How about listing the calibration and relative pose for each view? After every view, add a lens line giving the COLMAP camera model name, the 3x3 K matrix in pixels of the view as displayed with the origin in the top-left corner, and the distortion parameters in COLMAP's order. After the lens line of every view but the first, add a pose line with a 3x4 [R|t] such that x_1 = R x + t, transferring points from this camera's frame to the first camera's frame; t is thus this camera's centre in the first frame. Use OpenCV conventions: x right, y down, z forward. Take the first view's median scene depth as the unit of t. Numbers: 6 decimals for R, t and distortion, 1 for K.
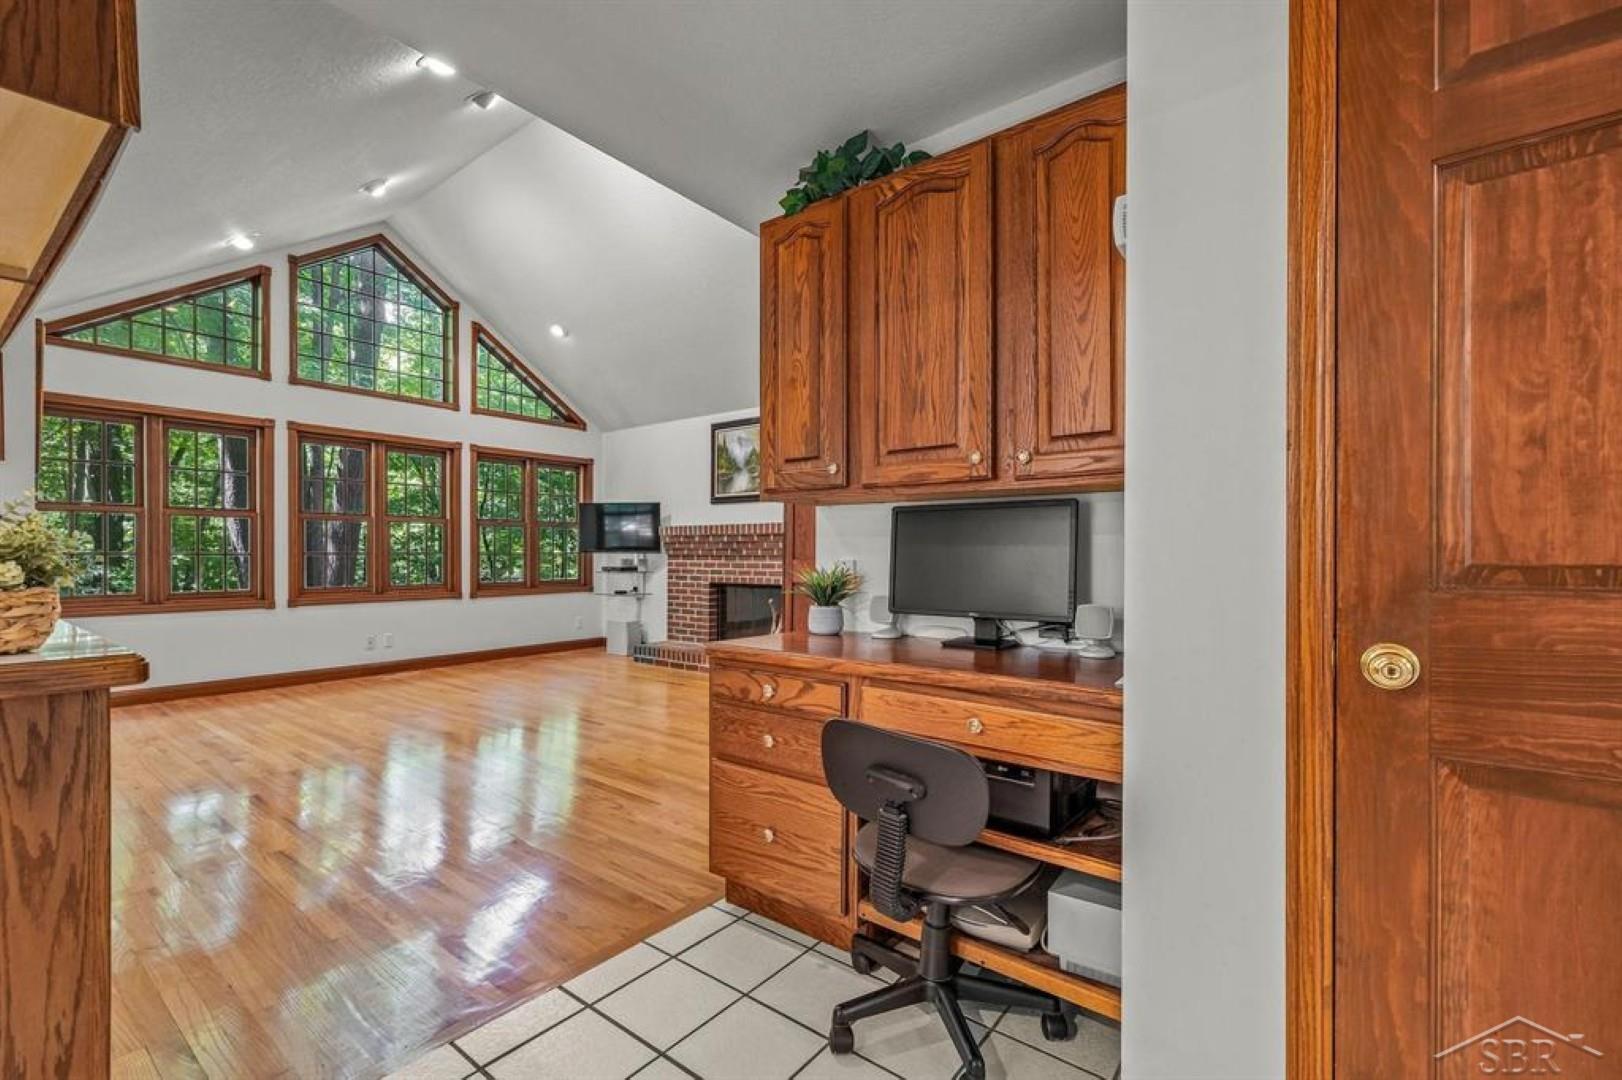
lens RADIAL K [[695.1, 0, 820.2], [0, 695.1, 555.5], [0, 0, 1]] dist [0.003127, 0.000237]
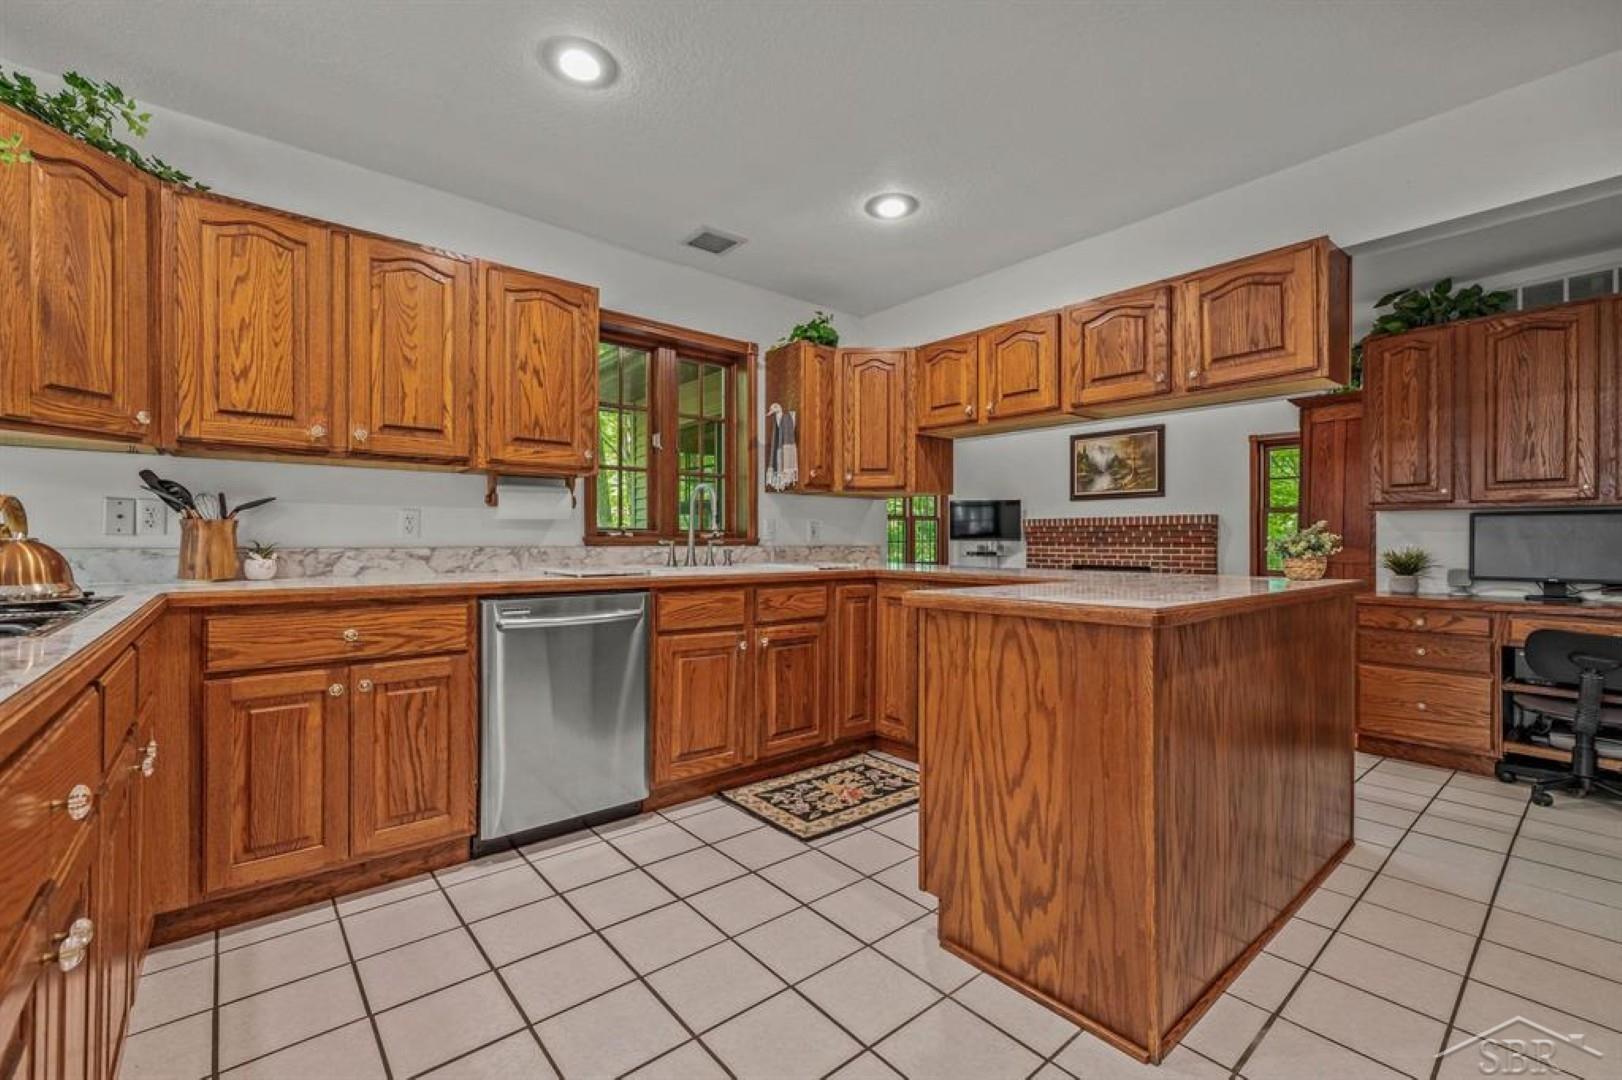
lens RADIAL K [[695.1, 0, 809.3], [0, 695.1, 539.2], [0, 0, 1]] dist [0.003127, 0.000237]
pose [[0.979056, -0.002547, -0.203573, -0.387618], [0.001811, 0.999991, -0.003803, -0.002293], [0.203581, 0.003355, 0.979052, -0.320604]]
